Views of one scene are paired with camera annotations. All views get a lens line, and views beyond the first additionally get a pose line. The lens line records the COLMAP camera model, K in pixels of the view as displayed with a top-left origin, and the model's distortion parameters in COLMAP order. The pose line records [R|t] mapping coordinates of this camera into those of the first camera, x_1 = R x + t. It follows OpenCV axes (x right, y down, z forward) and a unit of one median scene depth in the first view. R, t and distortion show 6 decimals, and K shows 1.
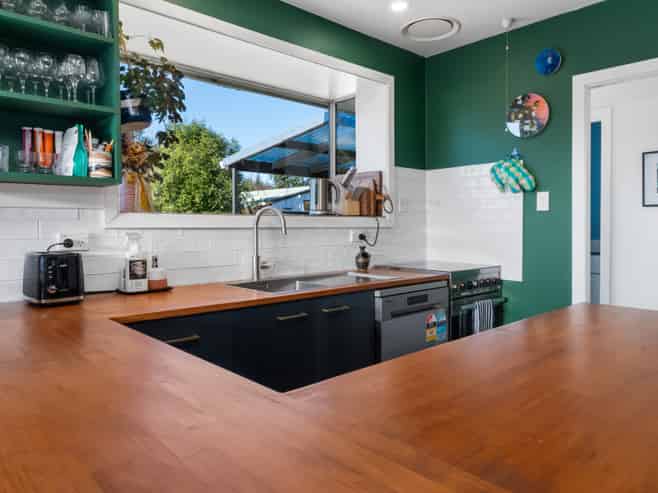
lens RADIAL K [[480.8, 0, 334.5], [0, 480.8, 232.1], [0, 0, 1]] dist [0.006766, 0.000913]
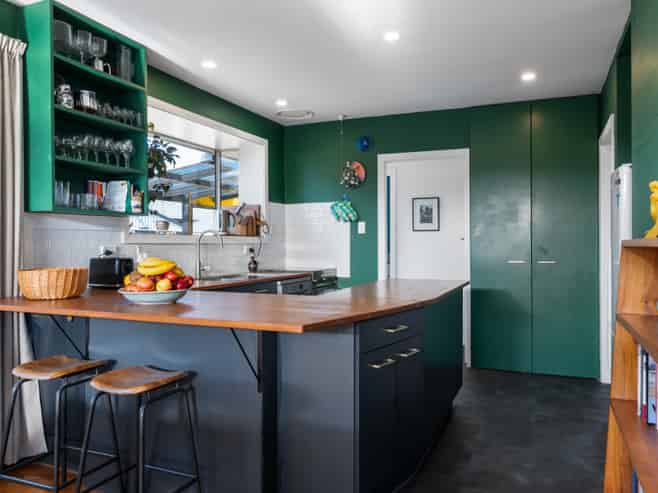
lens RADIAL K [[511.2, 0, 330.8], [0, 511.2, 248.2], [0, 0, 1]] dist [-0.001837, 0.010424]
pose [[0.914933, -0.002790, 0.403597, -0.360190], [0.004812, 0.999980, -0.003997, 0.011951], [-0.403578, 0.005600, 0.914928, -0.540883]]
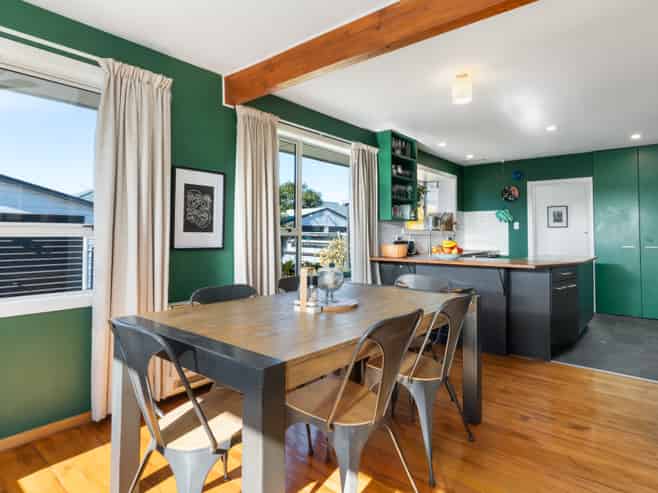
lens RADIAL K [[393.9, 0, 316.5], [0, 393.9, 224.8], [0, 0, 1]] dist [-0.000531, 0.004128]
pose [[0.994630, 0.009626, 0.103042, -0.908835], [-0.005445, 0.999153, -0.040785, 0.027558], [-0.103348, 0.040005, 0.993840, -1.084329]]
